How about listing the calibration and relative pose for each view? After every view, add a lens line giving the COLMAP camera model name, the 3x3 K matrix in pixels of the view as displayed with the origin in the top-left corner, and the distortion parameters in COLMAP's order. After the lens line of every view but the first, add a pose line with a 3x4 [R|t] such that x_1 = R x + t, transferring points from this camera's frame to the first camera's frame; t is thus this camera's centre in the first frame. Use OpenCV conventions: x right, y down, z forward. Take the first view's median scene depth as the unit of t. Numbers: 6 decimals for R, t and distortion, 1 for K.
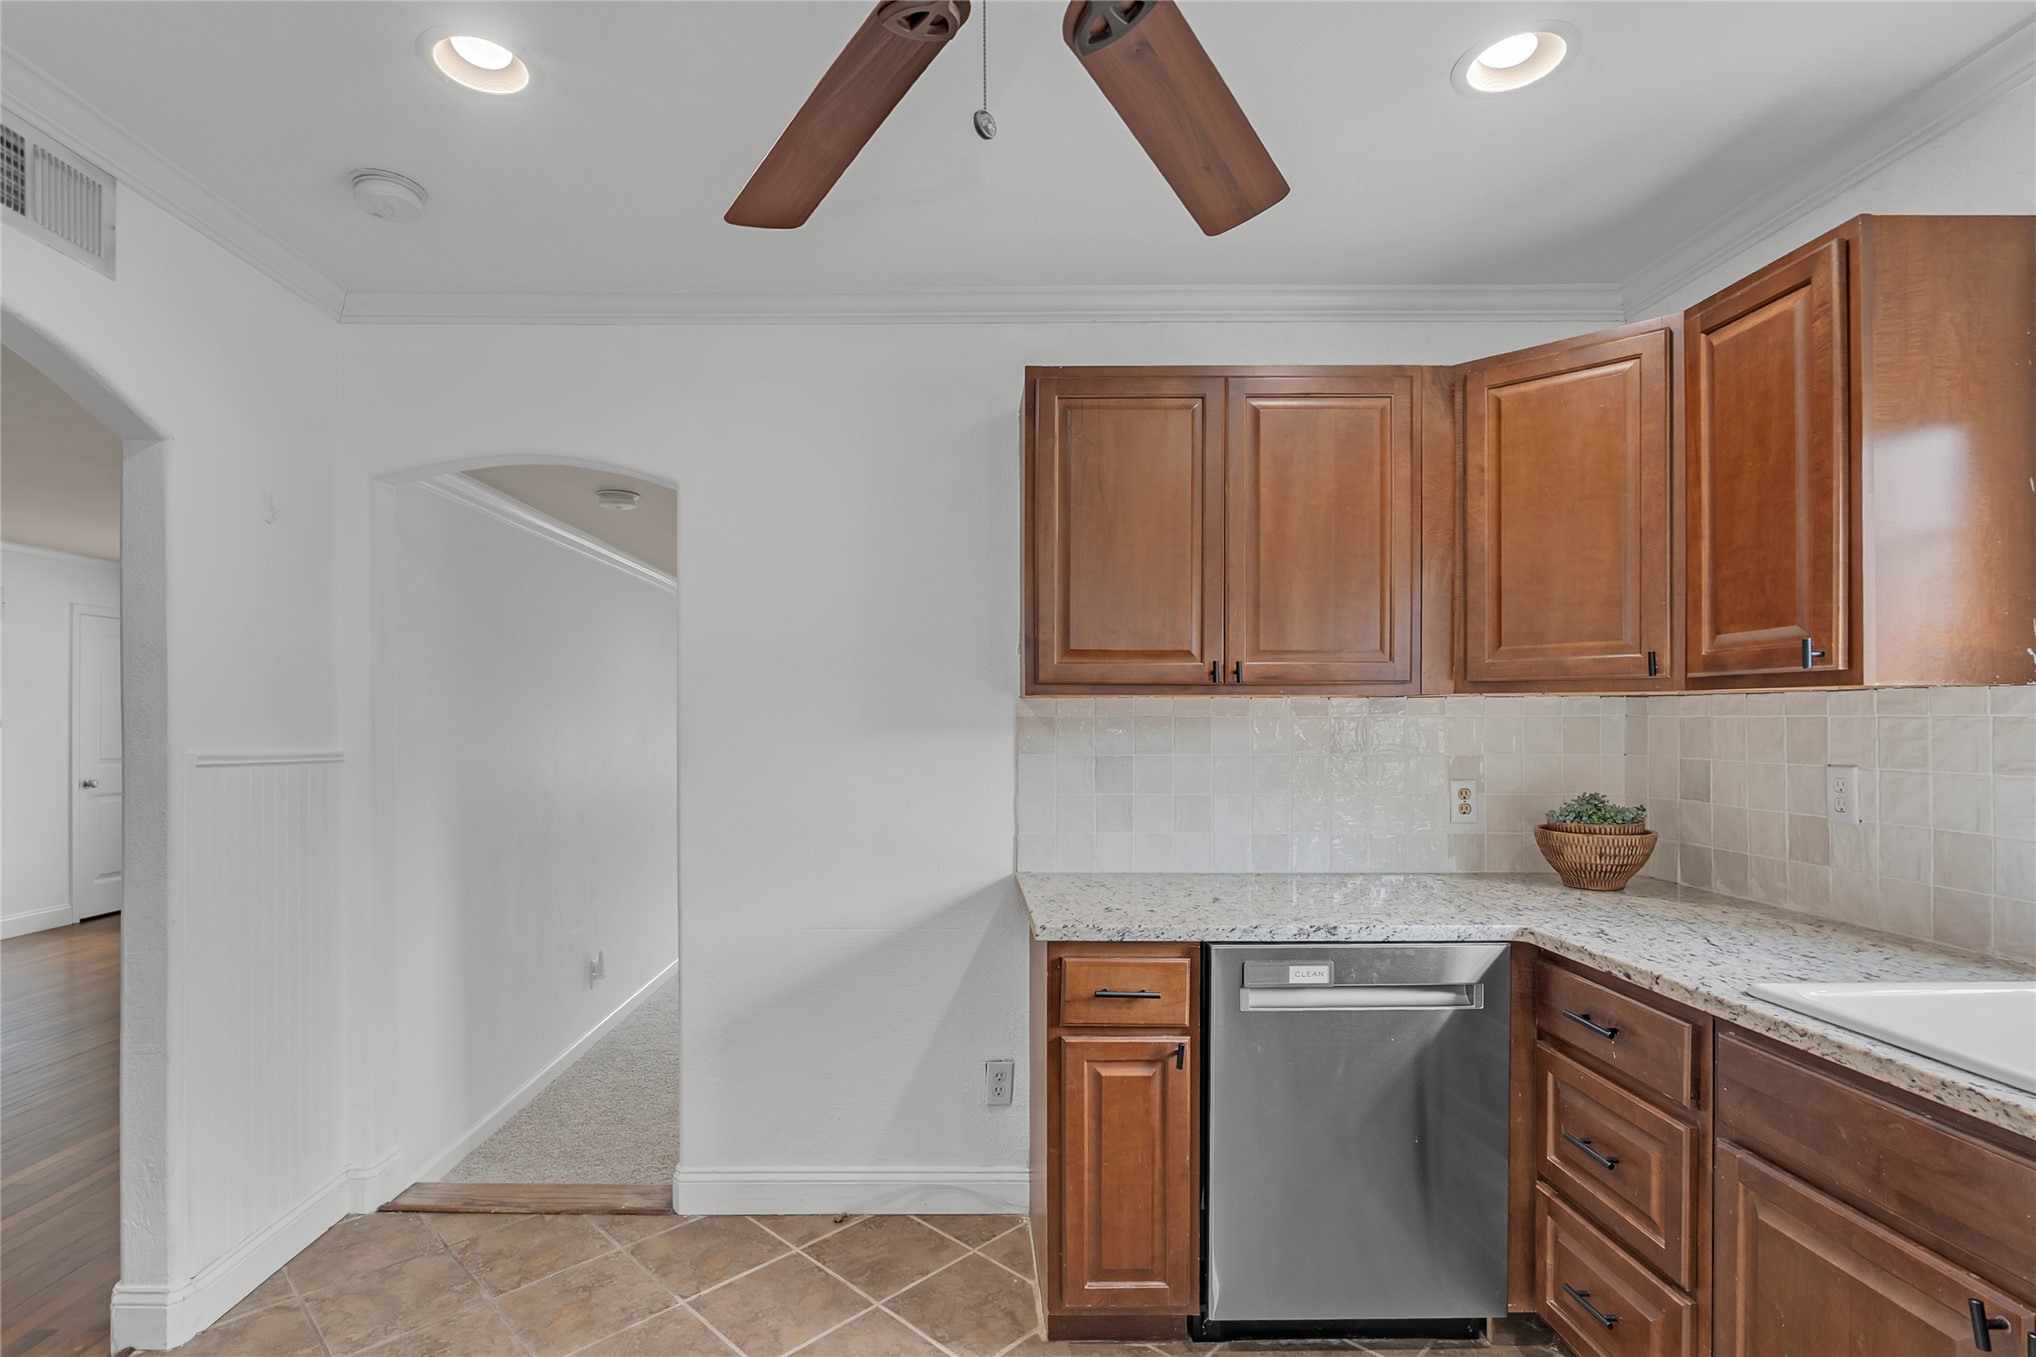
lens RADIAL K [[971.4, 0, 963.5], [0, 971.4, 720.0], [0, 0, 1]] dist [-0.003845, -0.000387]
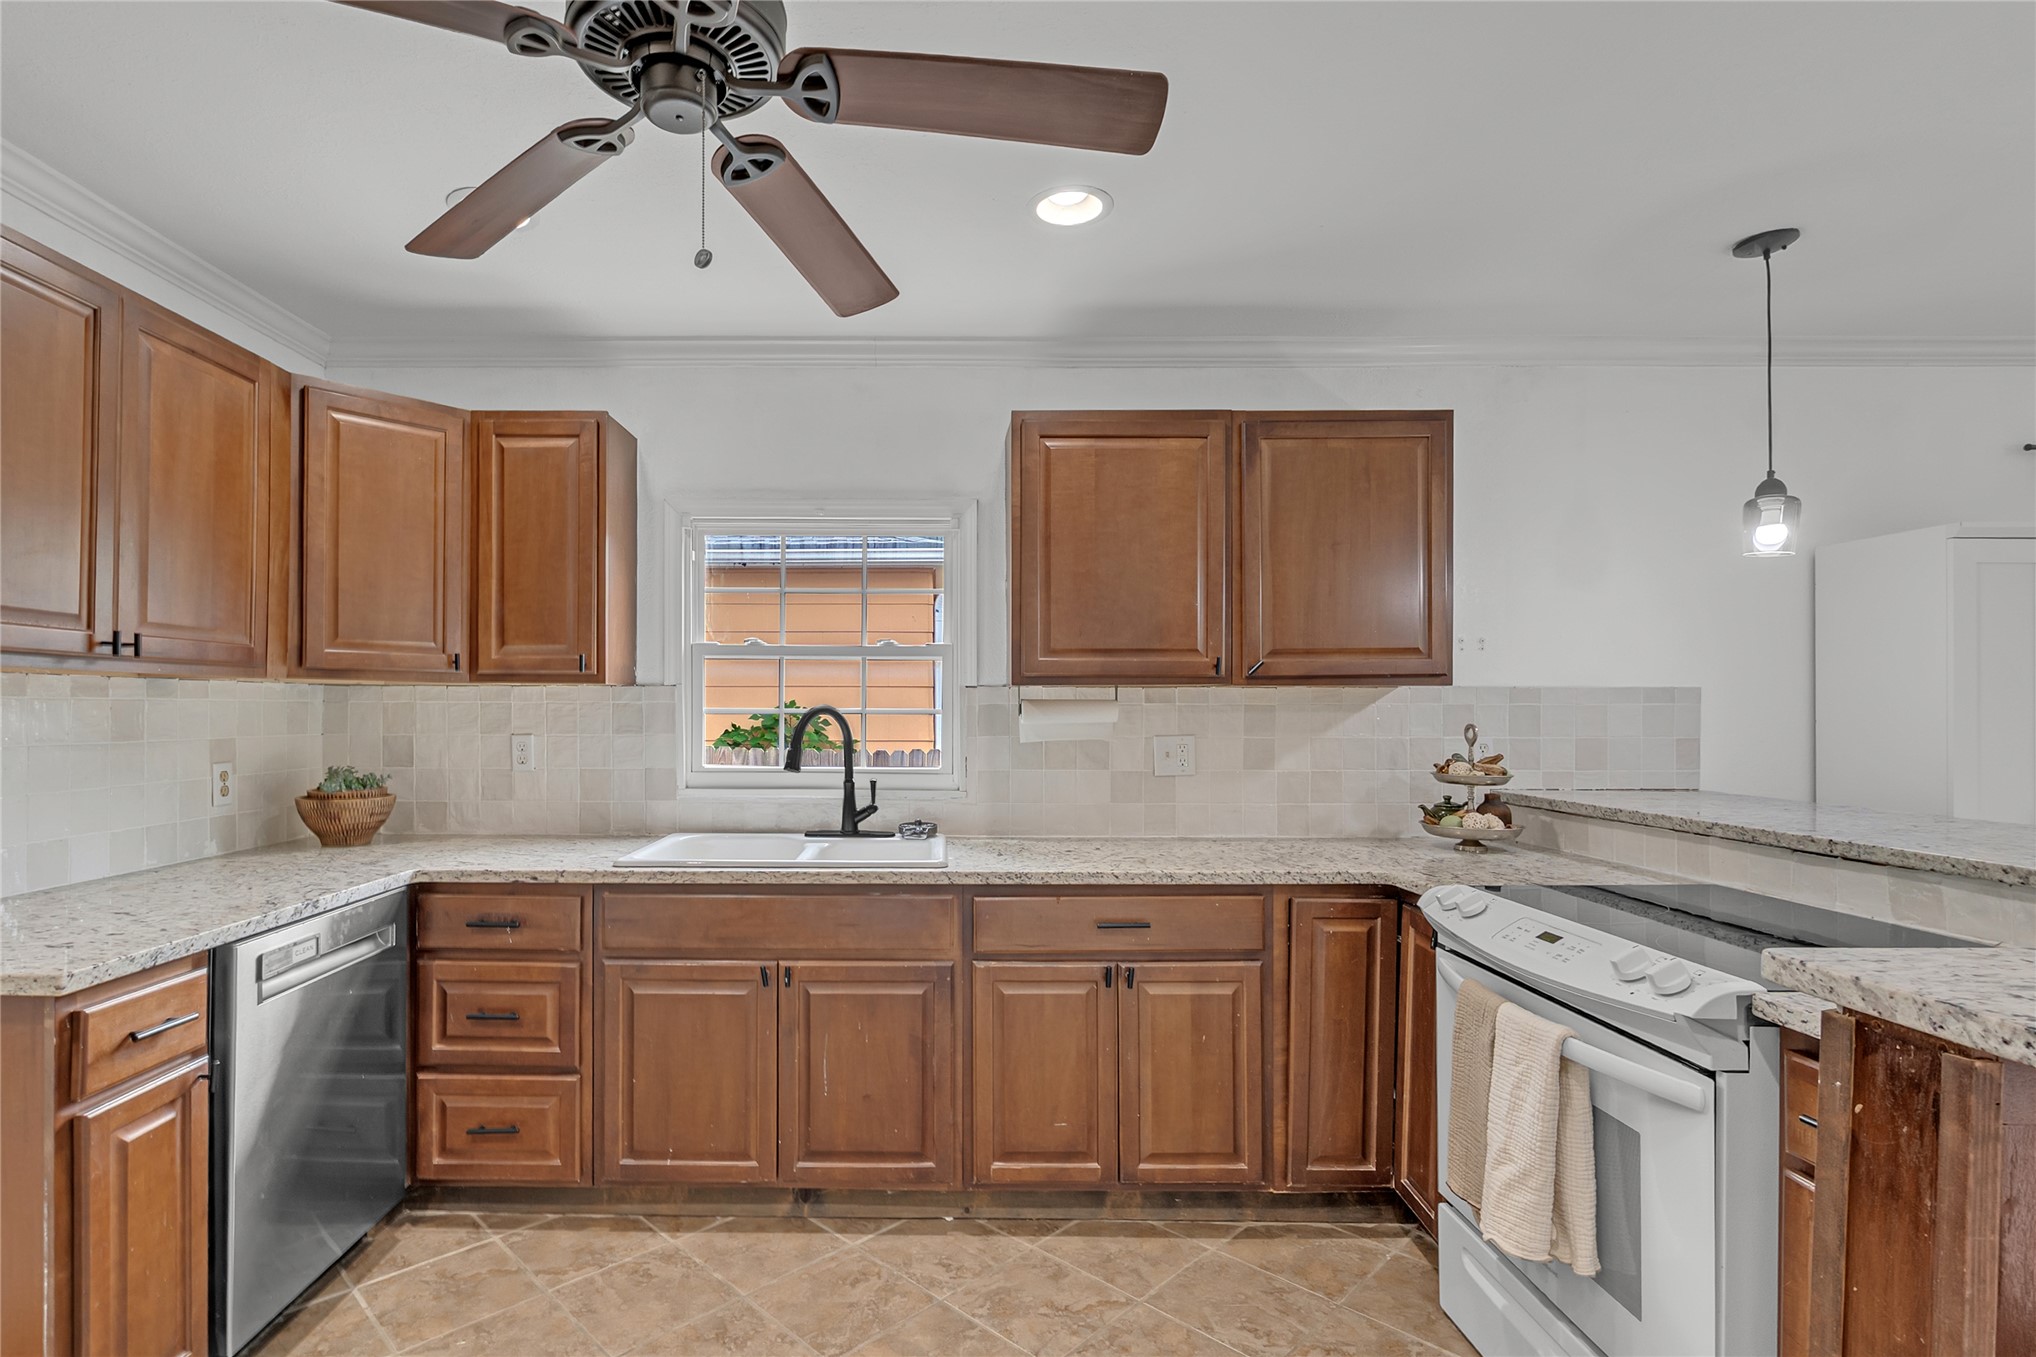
lens RADIAL K [[973.7, 0, 913.3], [0, 973.7, 708.7], [0, 0, 1]] dist [-0.000263, 0.000120]
pose [[0.029619, 0.003042, 0.999557, -0.555494], [-0.000238, 0.999995, -0.003036, 0.009350], [-0.999561, -0.000148, 0.029620, 0.283078]]
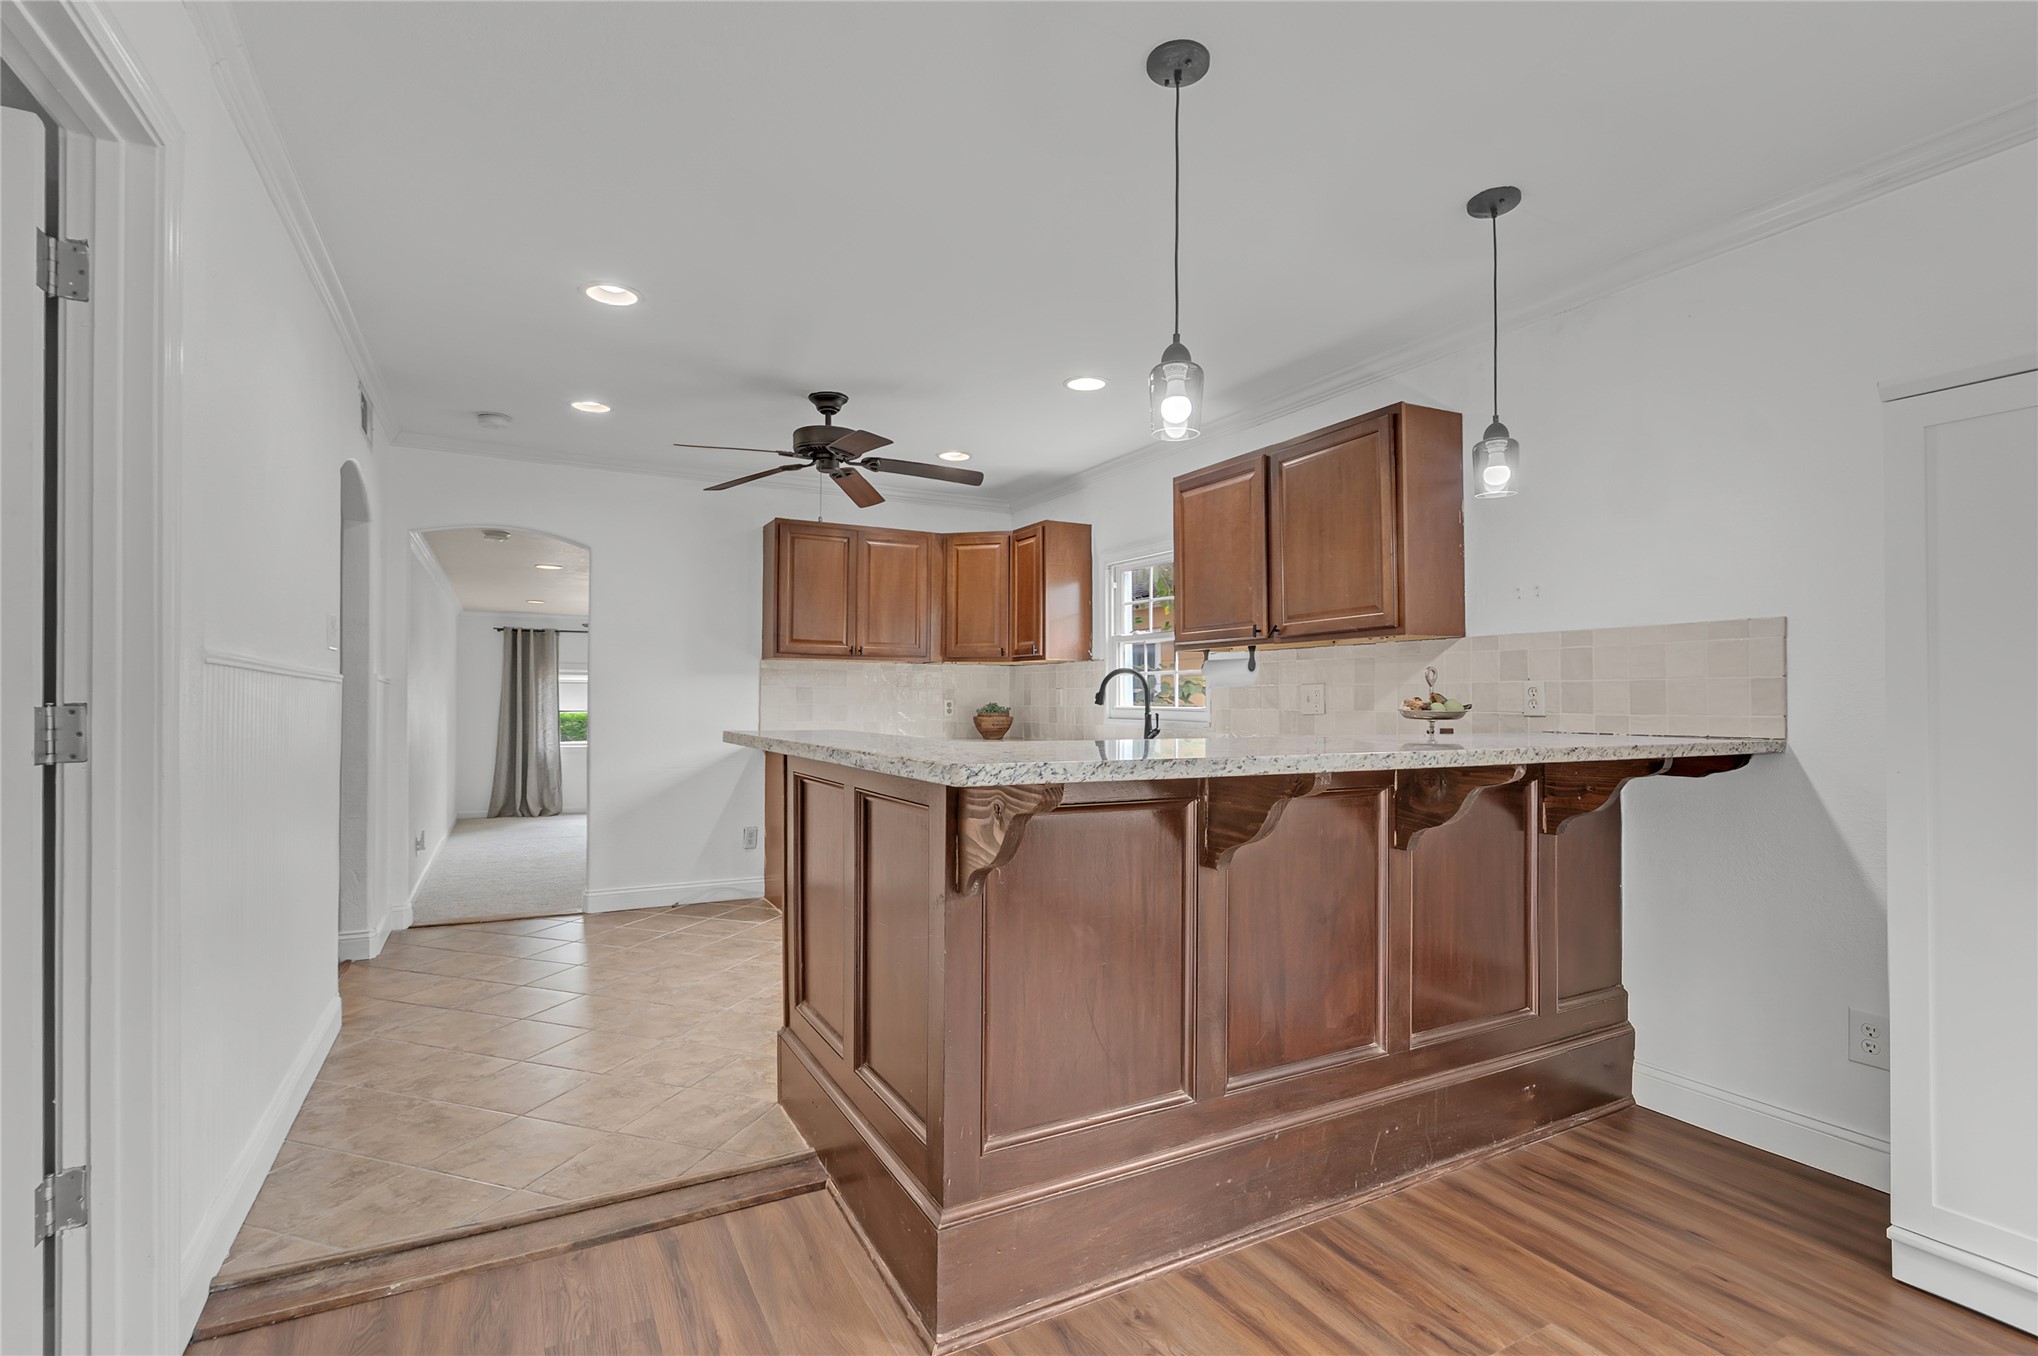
lens RADIAL K [[924.0, 0, 1012.9], [0, 924.0, 700.3], [0, 0, 1]] dist [-0.000710, 0.000106]
pose [[0.887994, 0.006945, 0.459803, -0.456575], [-0.007069, 0.999974, -0.001451, 0.078125], [-0.459801, -0.001962, 0.888020, -1.272804]]
